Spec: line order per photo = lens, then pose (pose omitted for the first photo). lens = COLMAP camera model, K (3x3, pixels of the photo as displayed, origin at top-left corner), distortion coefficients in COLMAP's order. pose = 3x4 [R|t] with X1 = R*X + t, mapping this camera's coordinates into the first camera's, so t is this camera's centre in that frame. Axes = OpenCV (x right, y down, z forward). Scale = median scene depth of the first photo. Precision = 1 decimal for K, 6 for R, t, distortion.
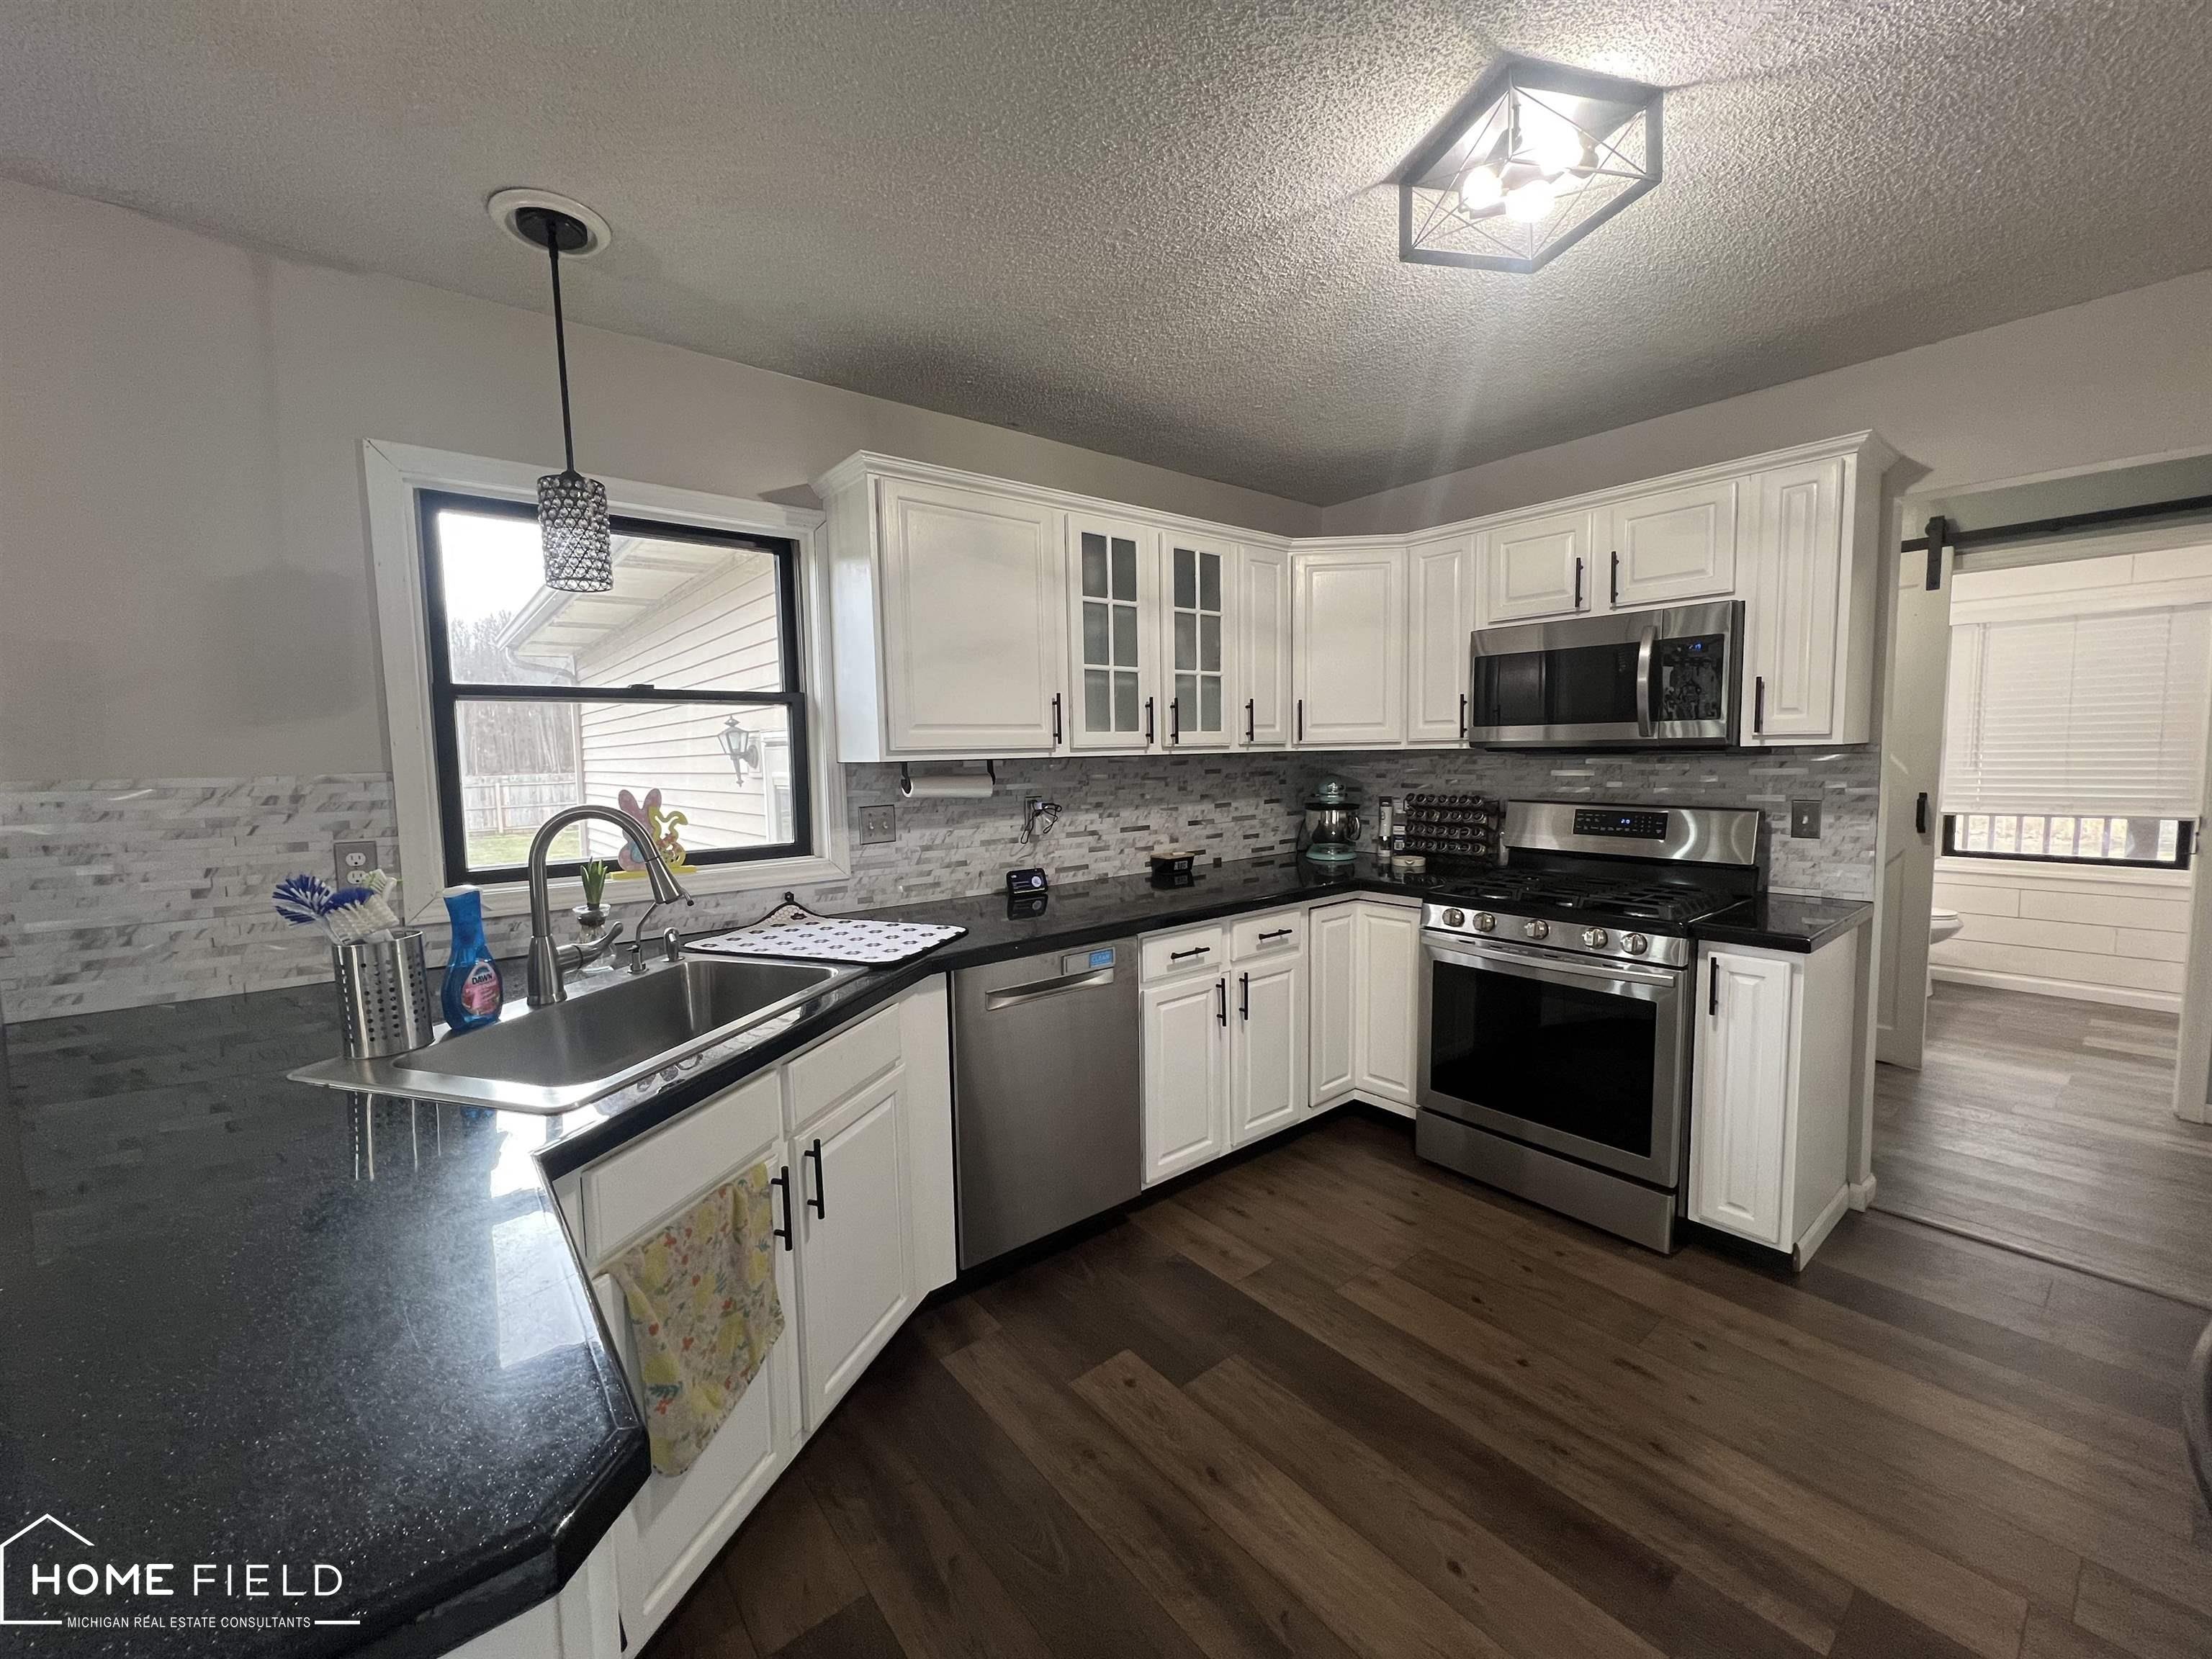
lens RADIAL K [[882.6, 0, 1099.4], [0, 882.6, 826.8], [0, 0, 1]] dist [0.000994, -0.000011]
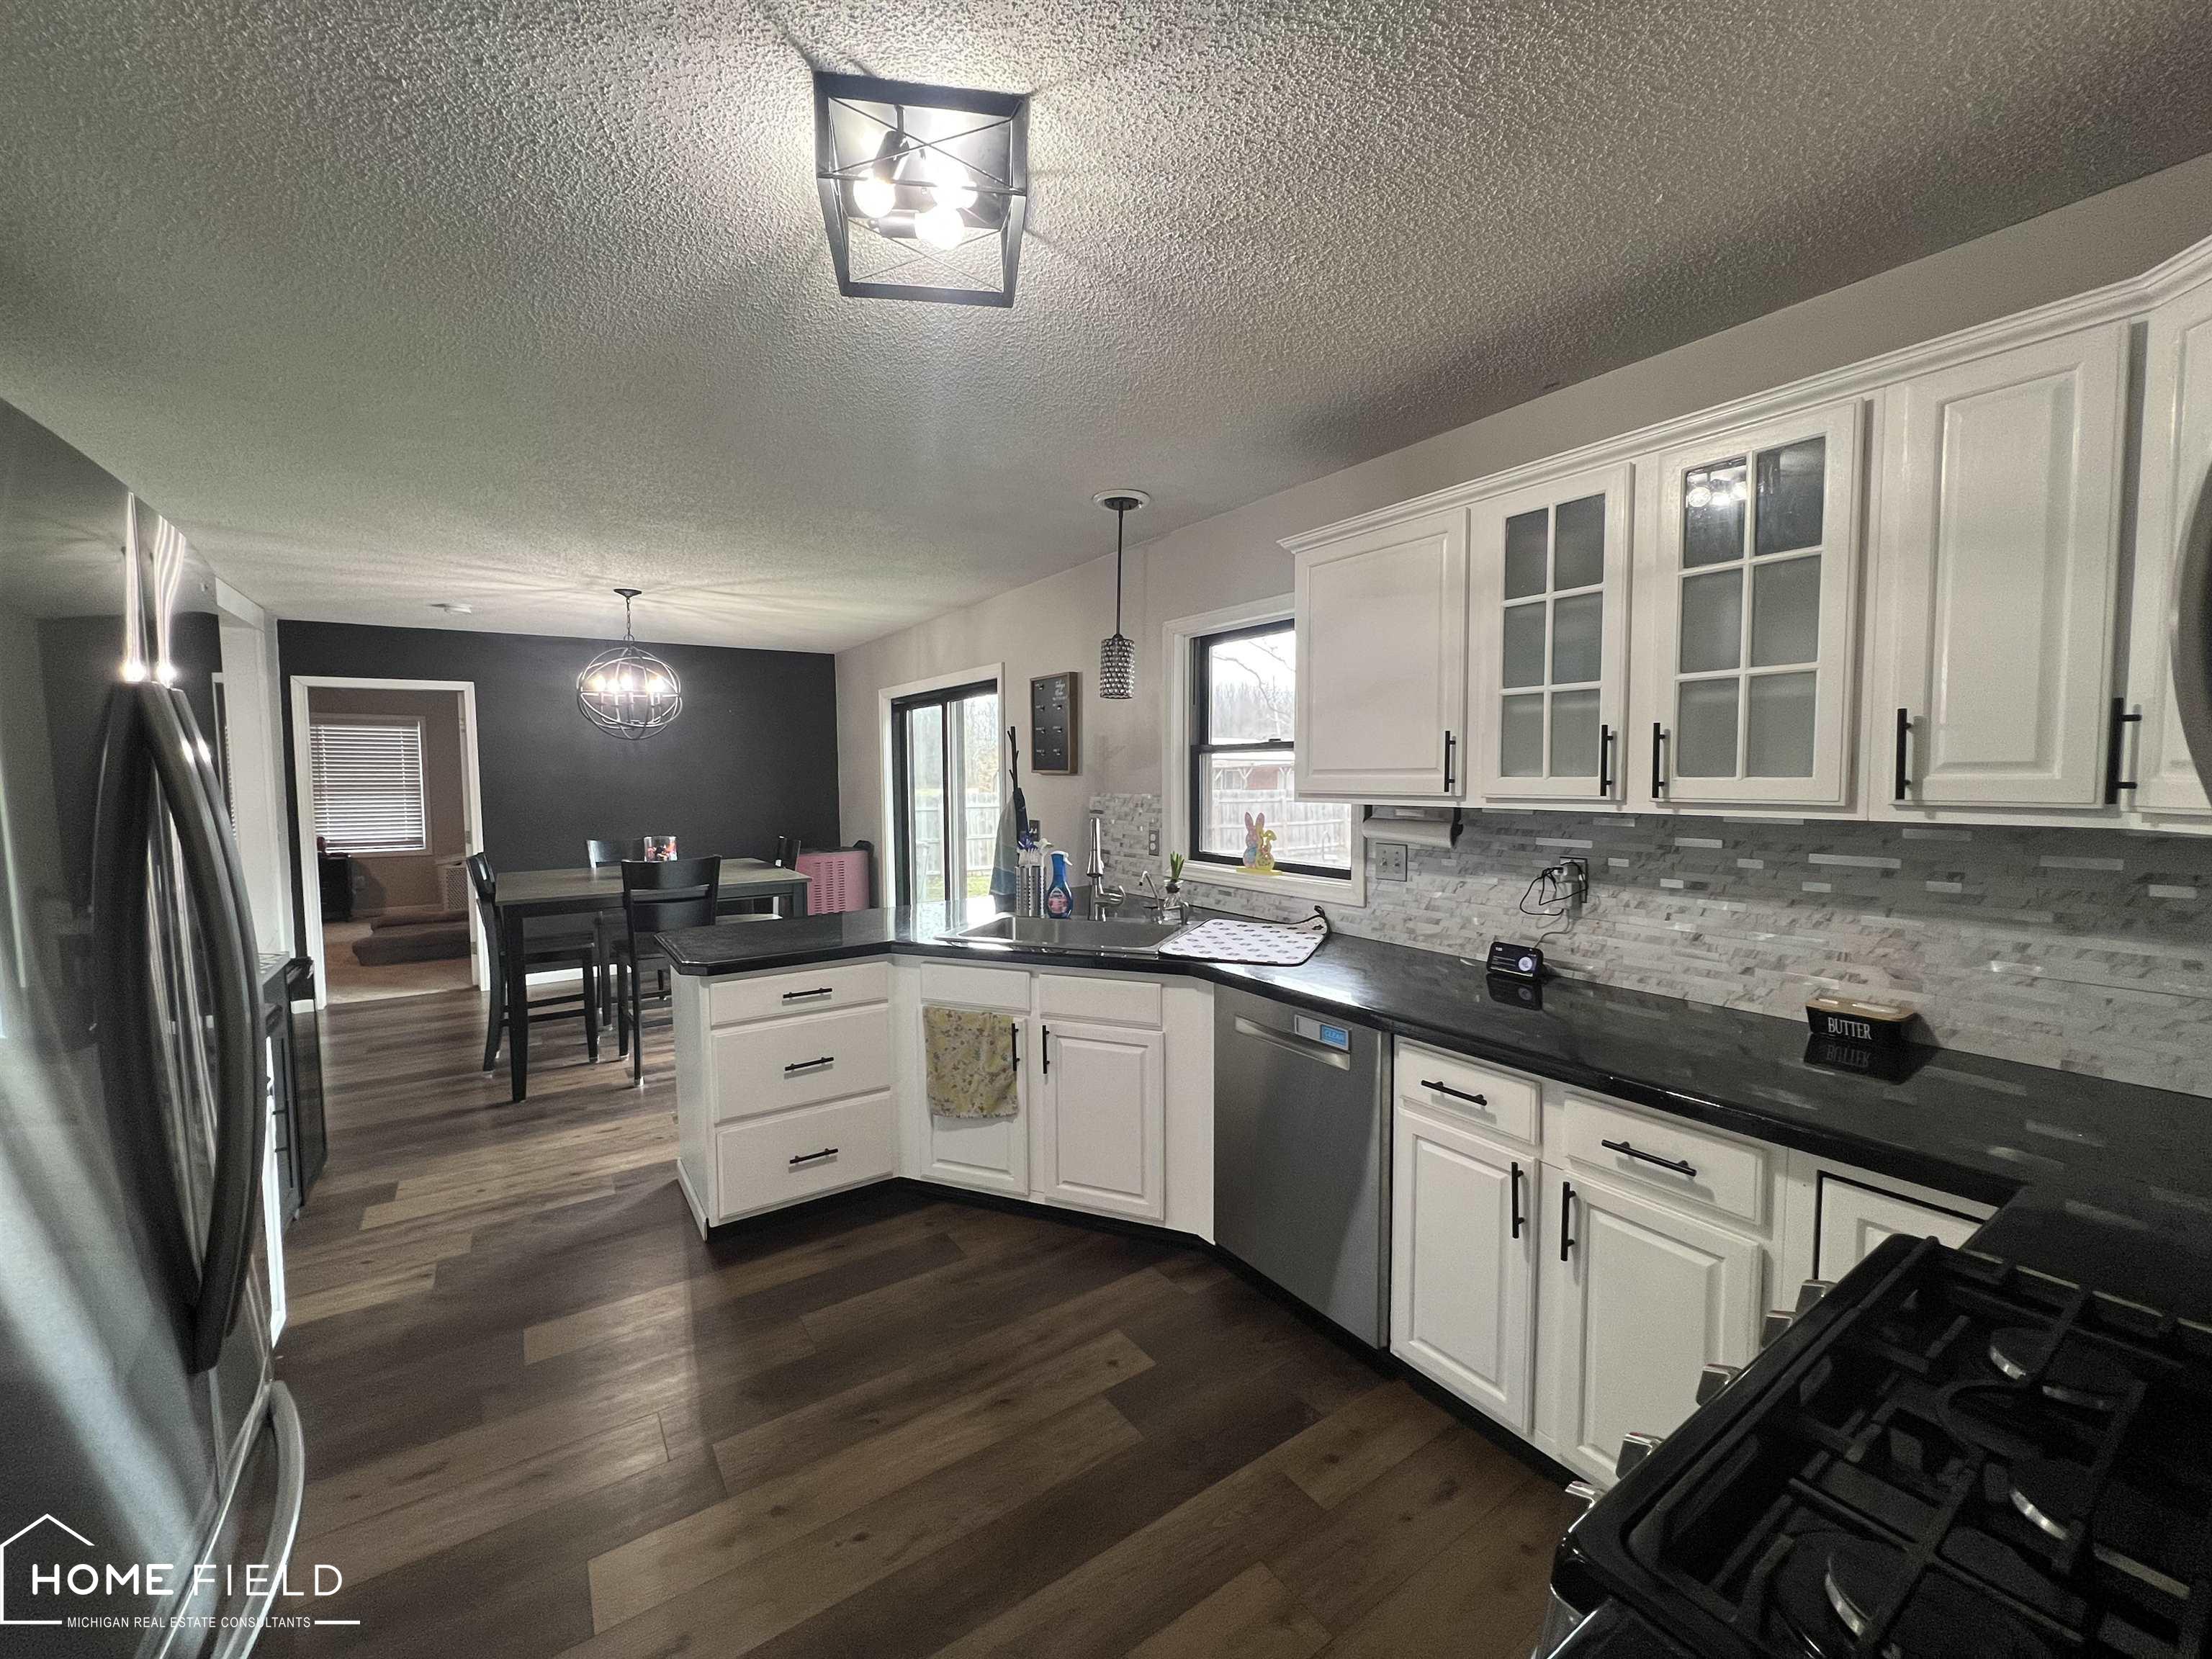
lens RADIAL K [[882.6, 0, 1101.8], [0, 882.6, 827.7], [0, 0, 1]] dist [0.000994, -0.000011]
pose [[-0.086602, 0.081437, -0.992909, 0.784646], [-0.078391, 0.993006, 0.088282, -0.105025], [0.993154, 0.085481, -0.079612, 0.724814]]
